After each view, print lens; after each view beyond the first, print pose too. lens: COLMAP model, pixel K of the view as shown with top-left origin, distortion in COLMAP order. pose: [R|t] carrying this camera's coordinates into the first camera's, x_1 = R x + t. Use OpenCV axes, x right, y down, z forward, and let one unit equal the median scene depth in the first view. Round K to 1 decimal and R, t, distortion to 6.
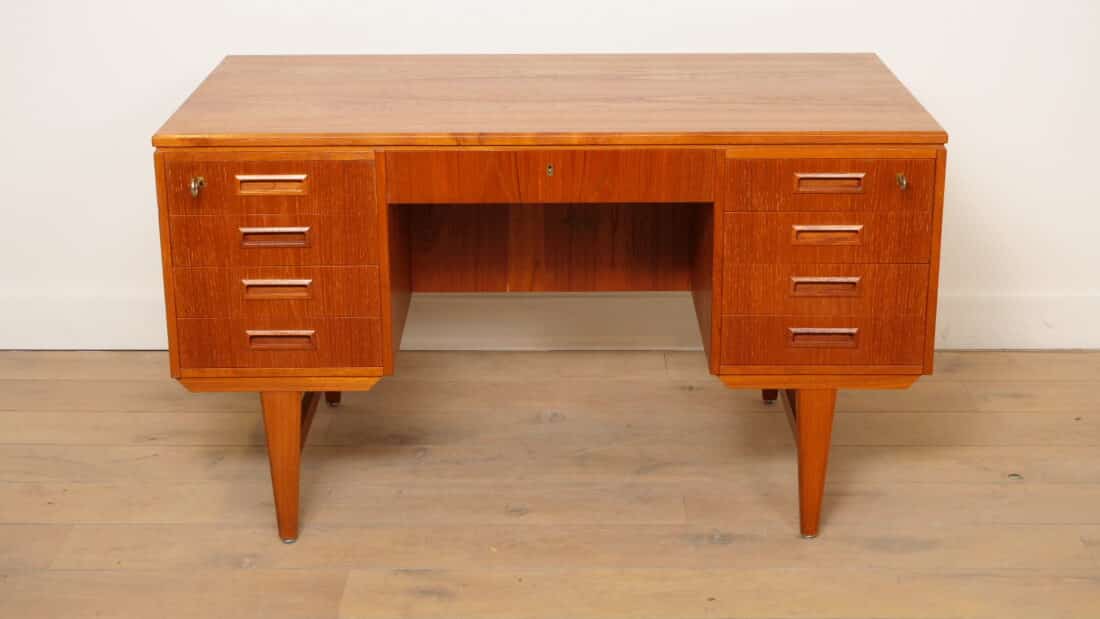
lens RADIAL K [[1797.8, 0, 550.0], [0, 1797.8, 309.5], [0, 0, 1]] dist [0.015125, -0.028327]
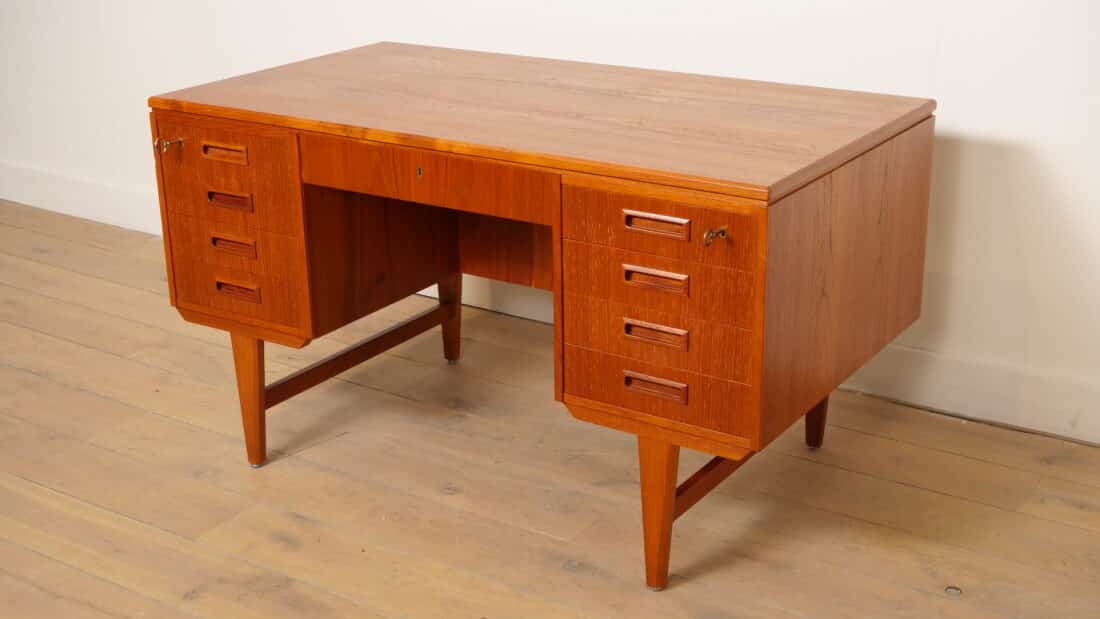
lens RADIAL K [[1471.8, 0, 550.0], [0, 1471.8, 309.5], [0, 0, 1]] dist [0.013683, 0.044617]
pose [[0.837422, 0.180223, -0.515988, 0.507107], [-0.163866, 0.983430, 0.077544, -0.076647], [0.521413, 0.019616, 0.853079, 0.315649]]
